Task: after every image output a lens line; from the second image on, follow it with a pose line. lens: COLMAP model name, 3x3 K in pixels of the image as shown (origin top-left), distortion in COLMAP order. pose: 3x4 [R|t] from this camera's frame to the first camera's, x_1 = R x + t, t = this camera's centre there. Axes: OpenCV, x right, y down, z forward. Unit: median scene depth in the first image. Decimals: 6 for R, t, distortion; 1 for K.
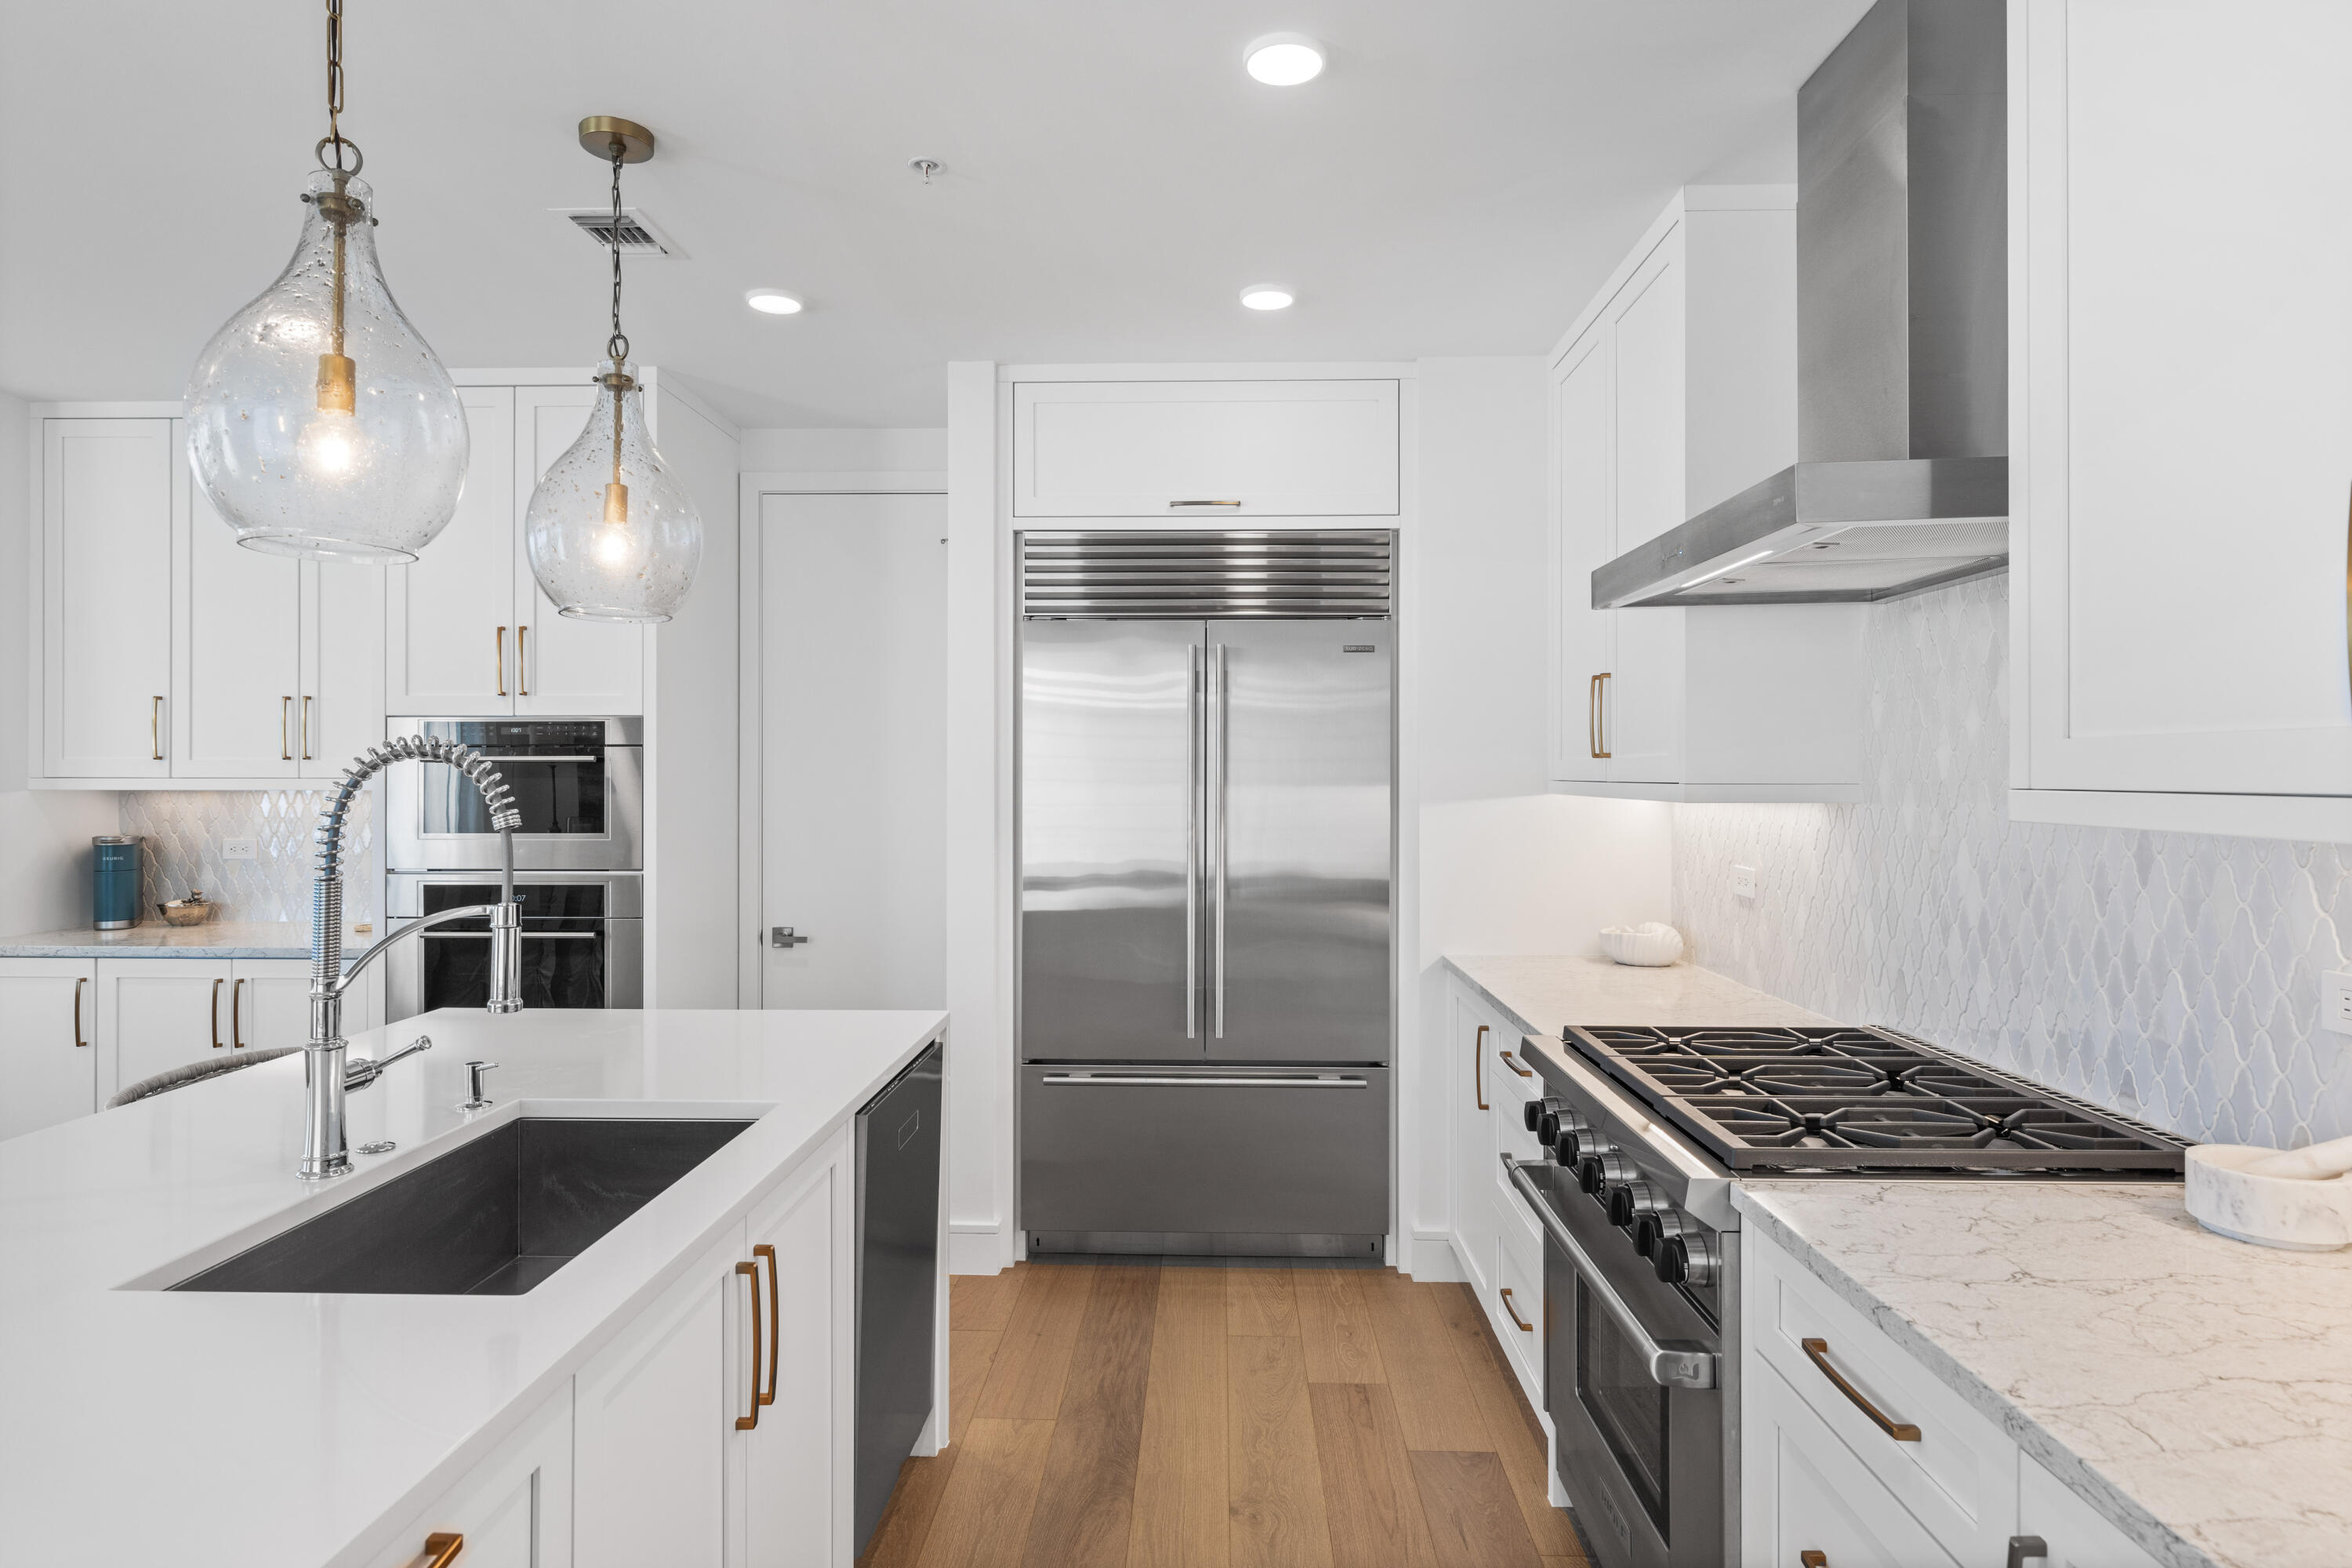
lens RADIAL K [[1303.6, 0, 1176.0], [0, 1303.6, 784.0], [0, 0, 1]] dist [-0.001233, -0.000551]
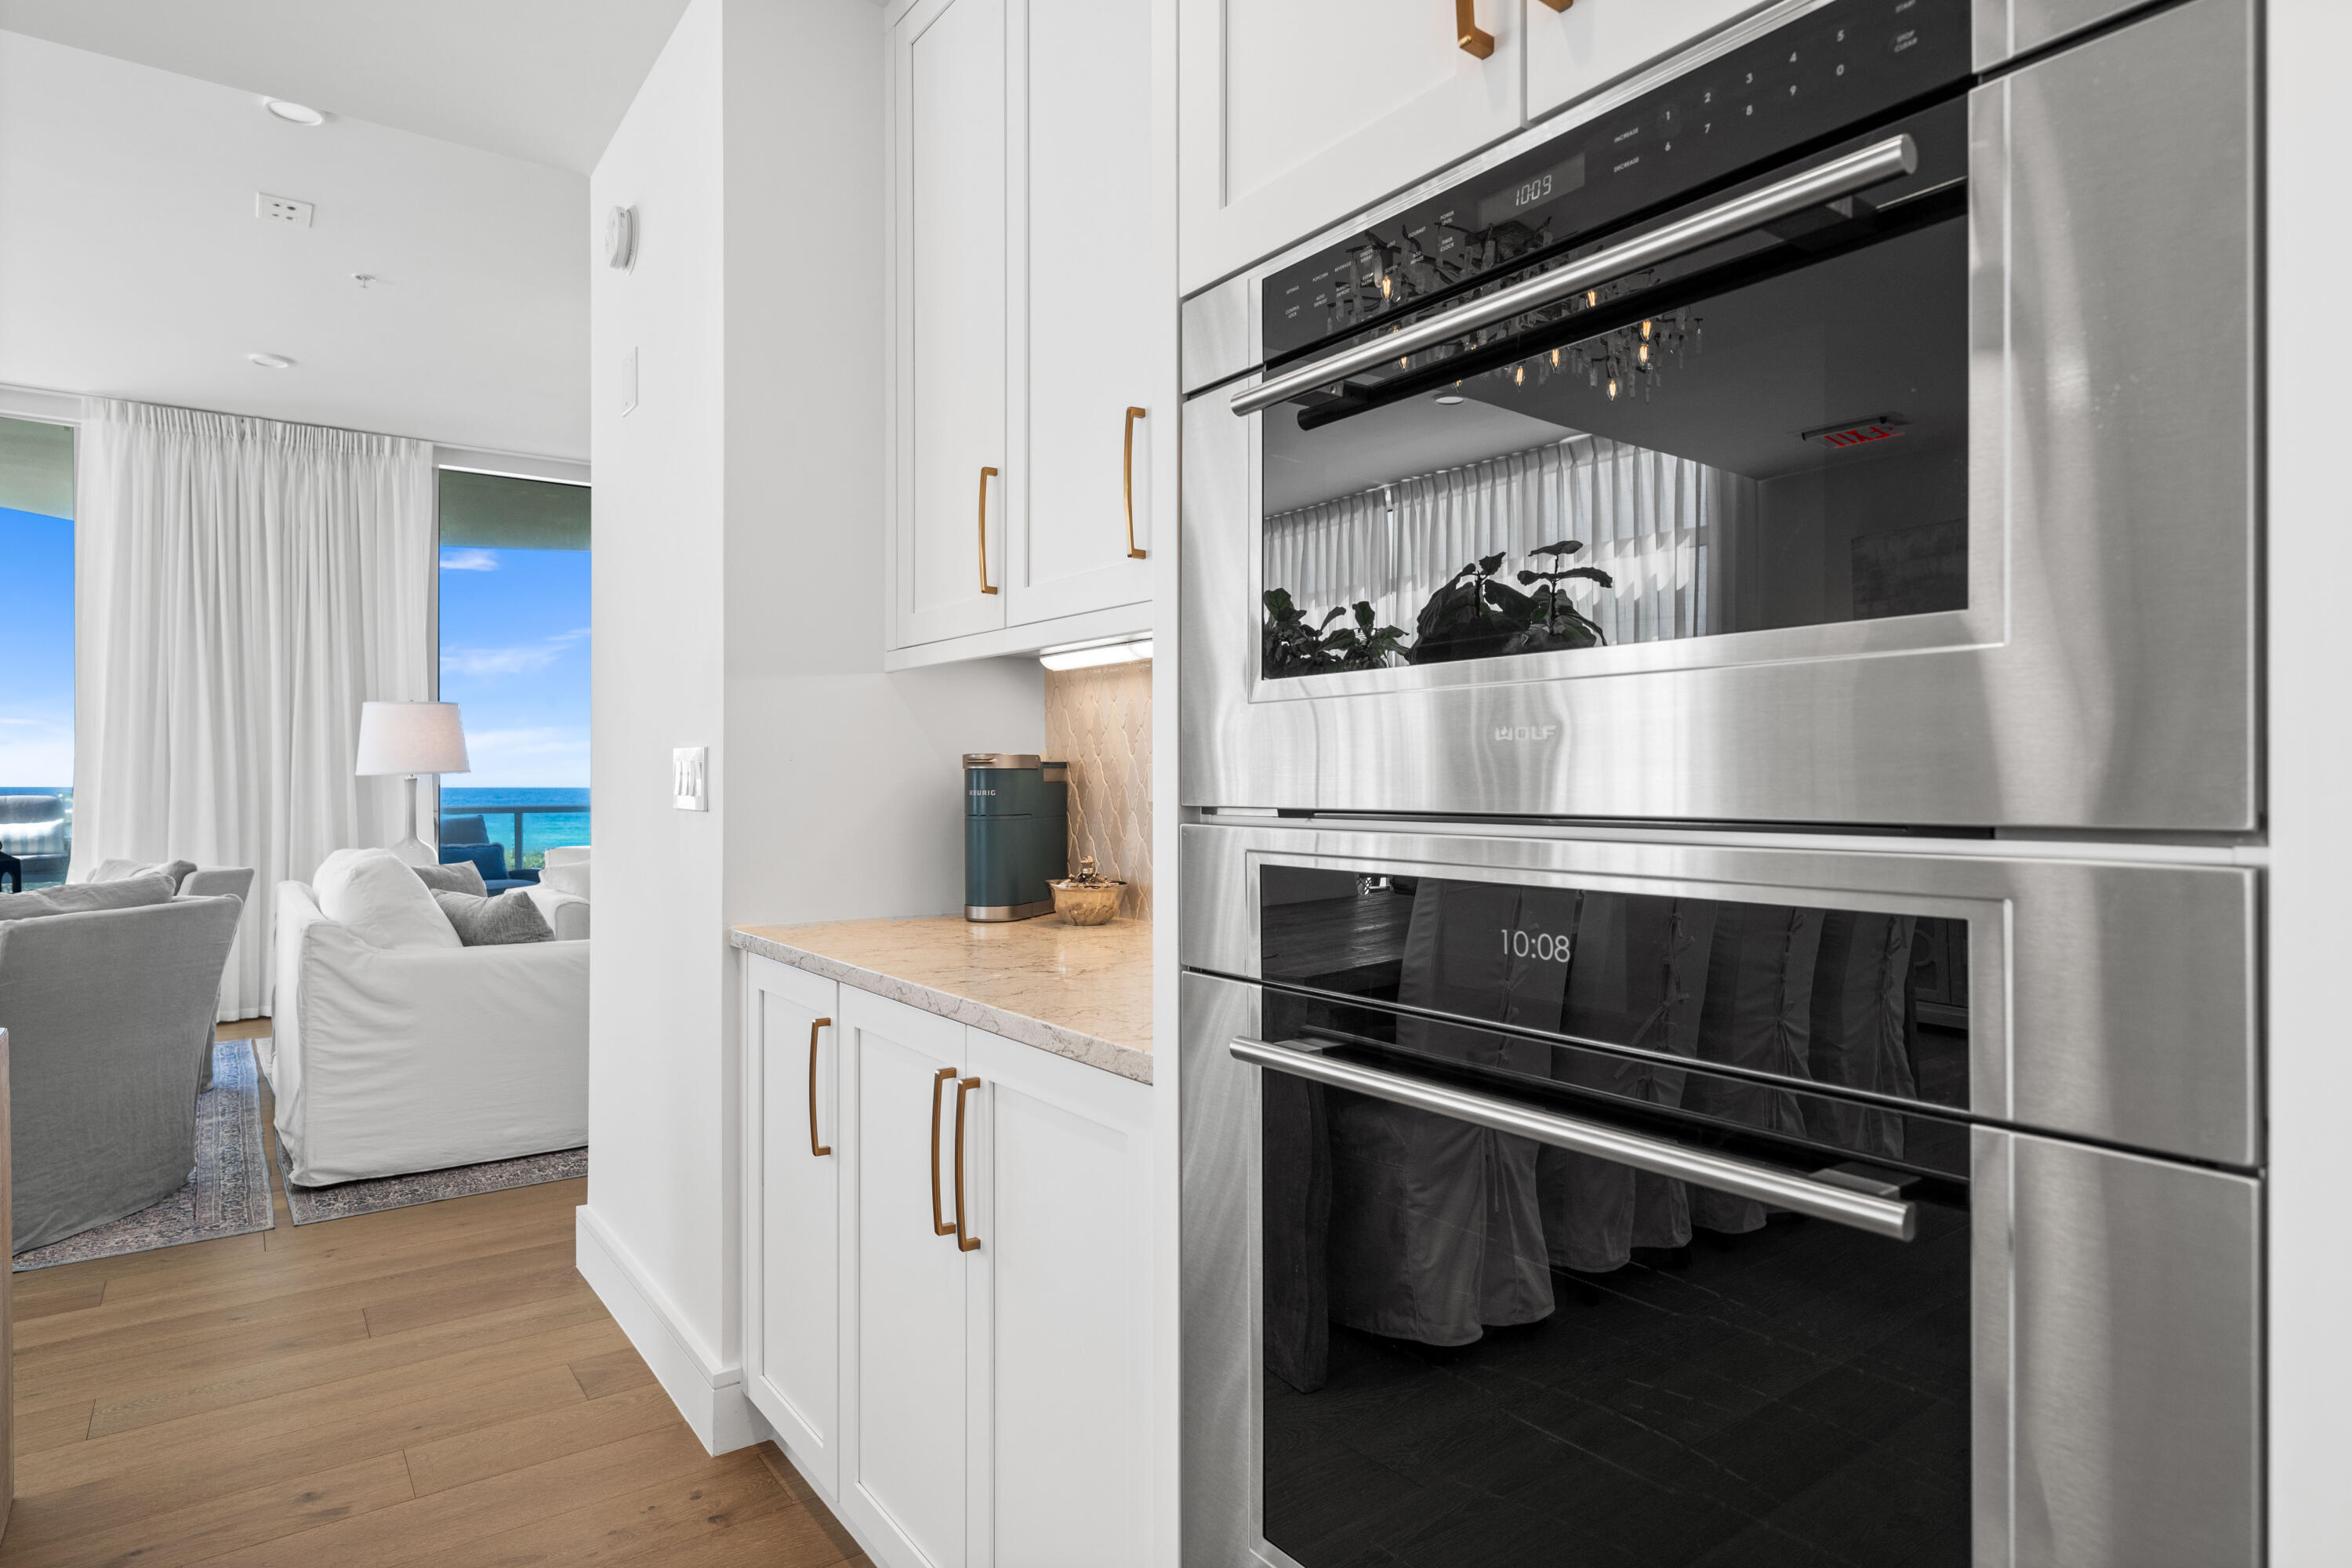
lens RADIAL K [[1303.6, 0, 1176.0], [0, 1303.6, 784.0], [0, 0, 1]] dist [-0.001233, -0.000551]
pose [[0.609305, -0.000368, -0.792936, -0.362579], [-0.001374, 0.999998, -0.001520, 0.059628], [0.792935, 0.002015, 0.609303, 0.804918]]
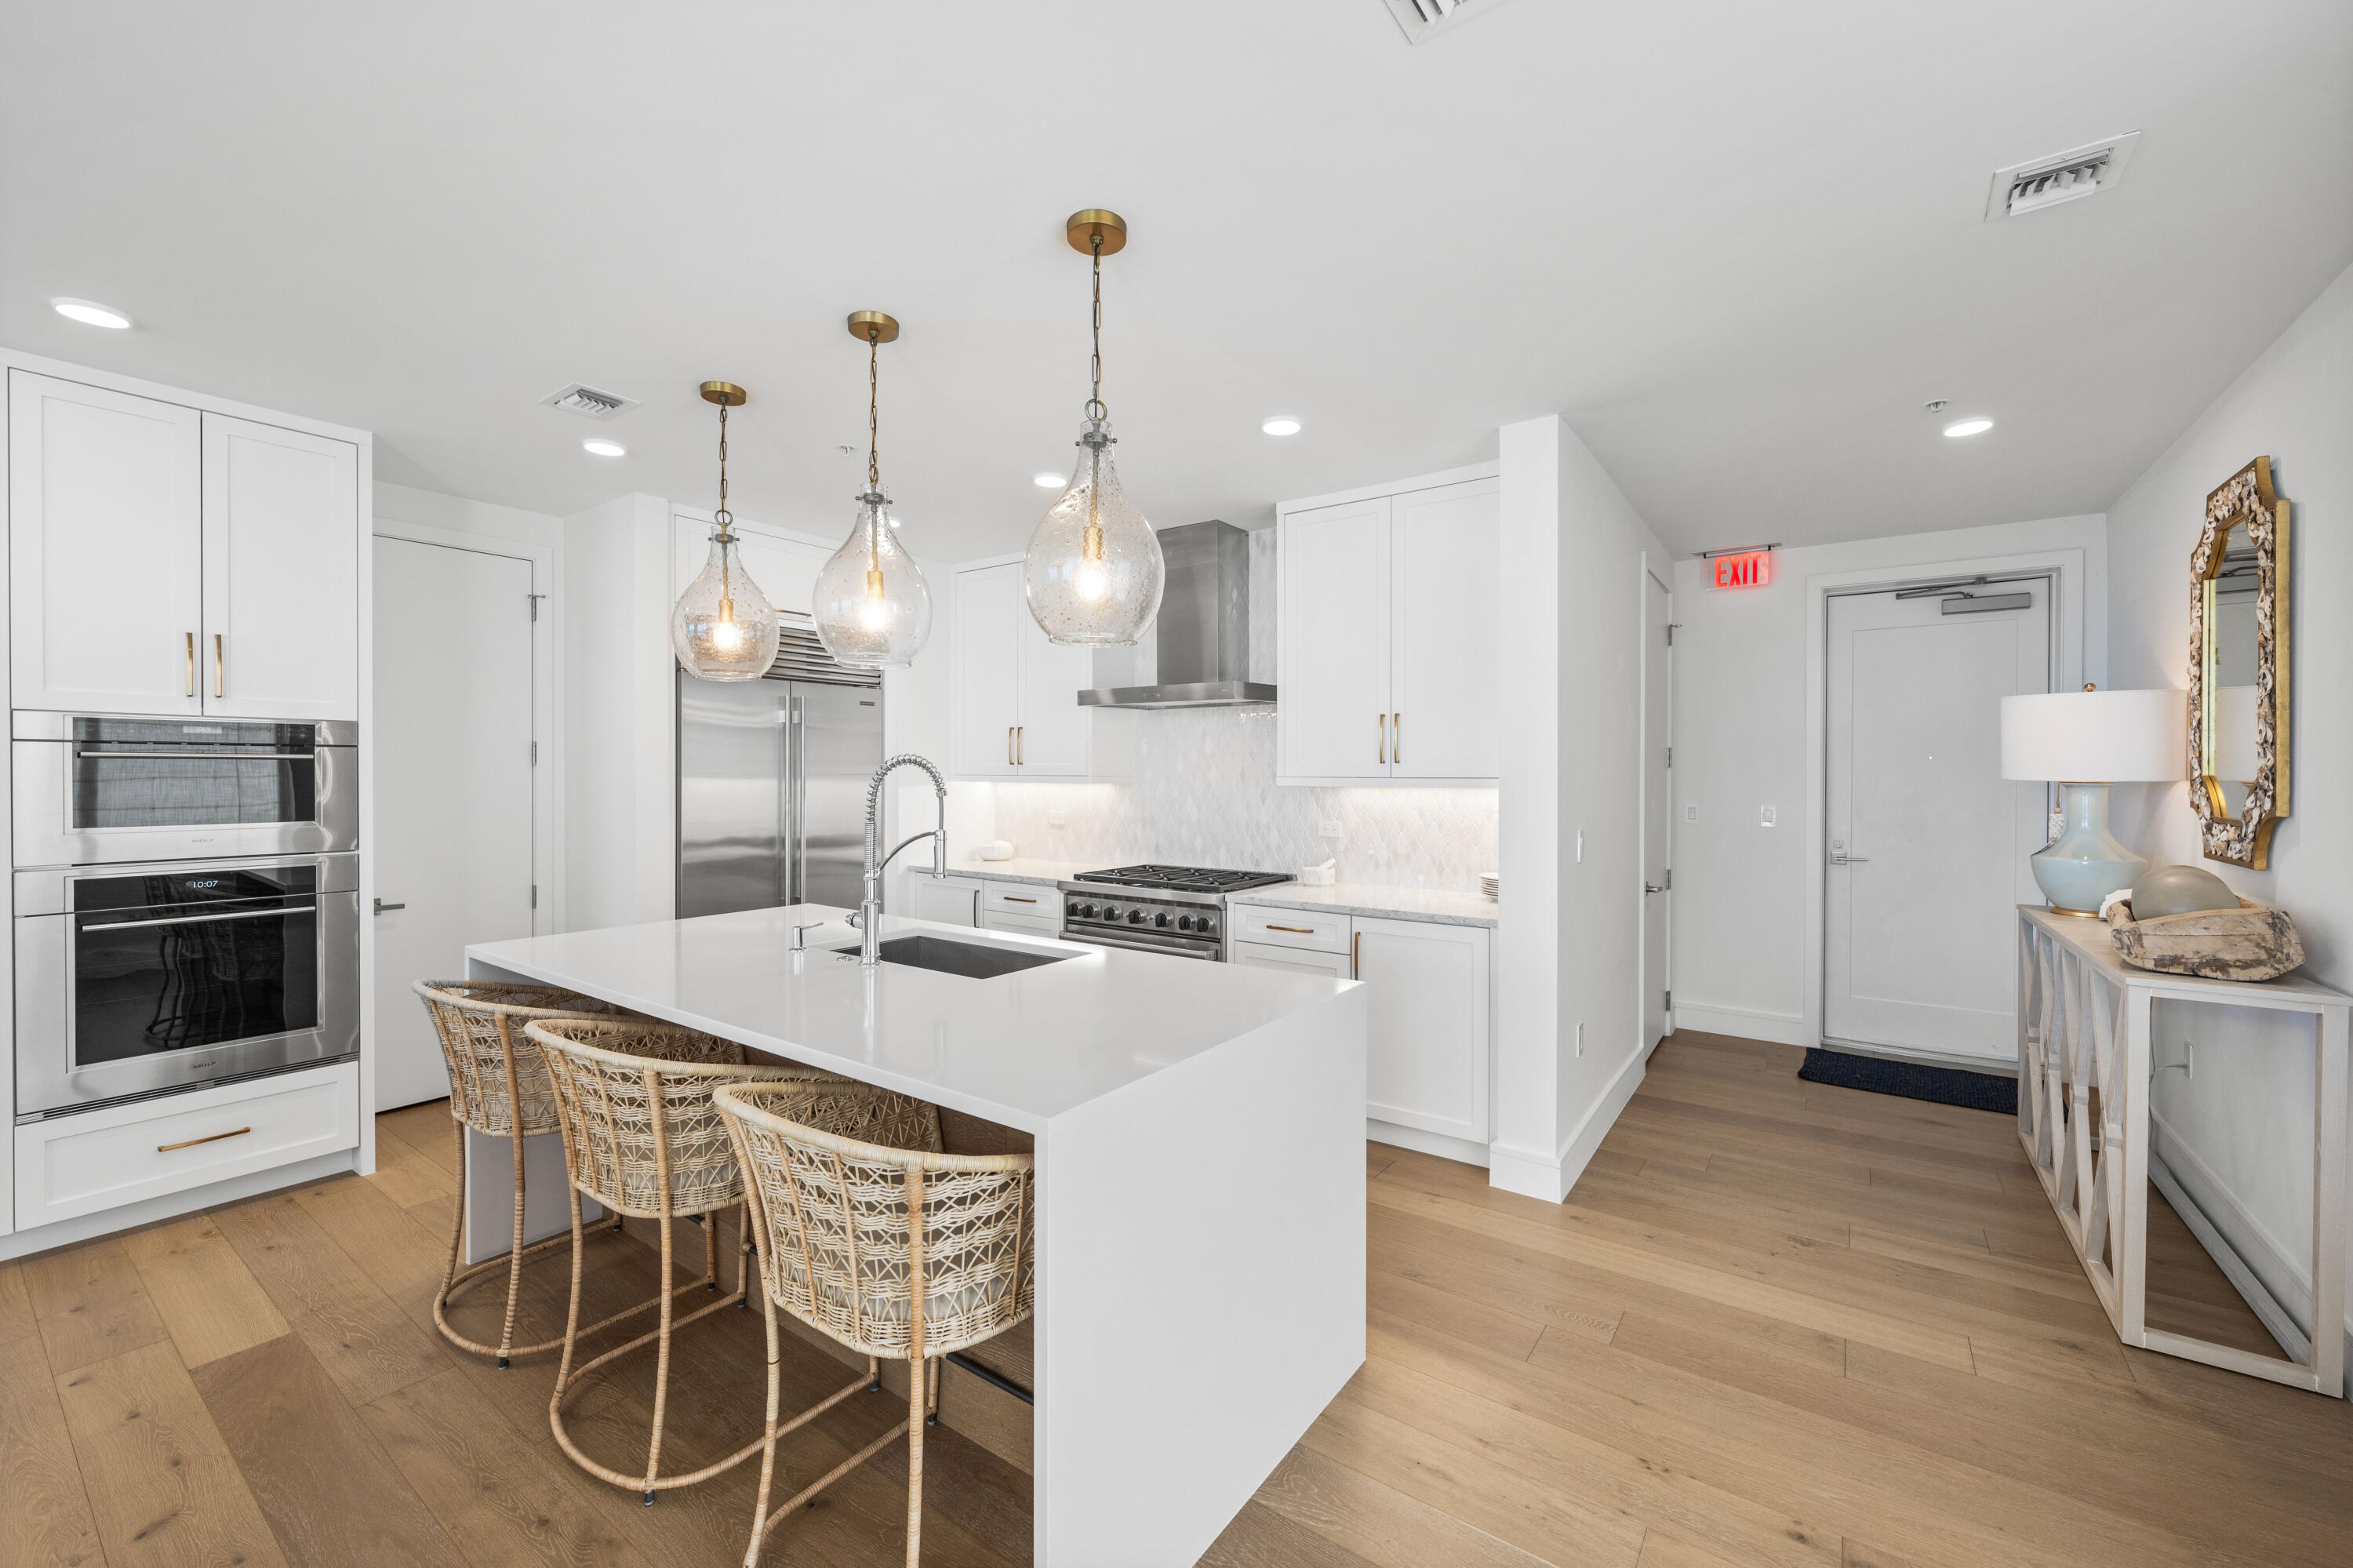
lens RADIAL K [[920.1, 0, 1176.5], [0, 920.1, 784.0], [0, 0, 1]] dist [-0.001831, -0.000287]
pose [[0.564614, -0.008298, 0.825313, -0.670541], [0.004202, 0.999965, 0.007180, 0.002166], [-0.825344, -0.000586, 0.564630, -0.094211]]
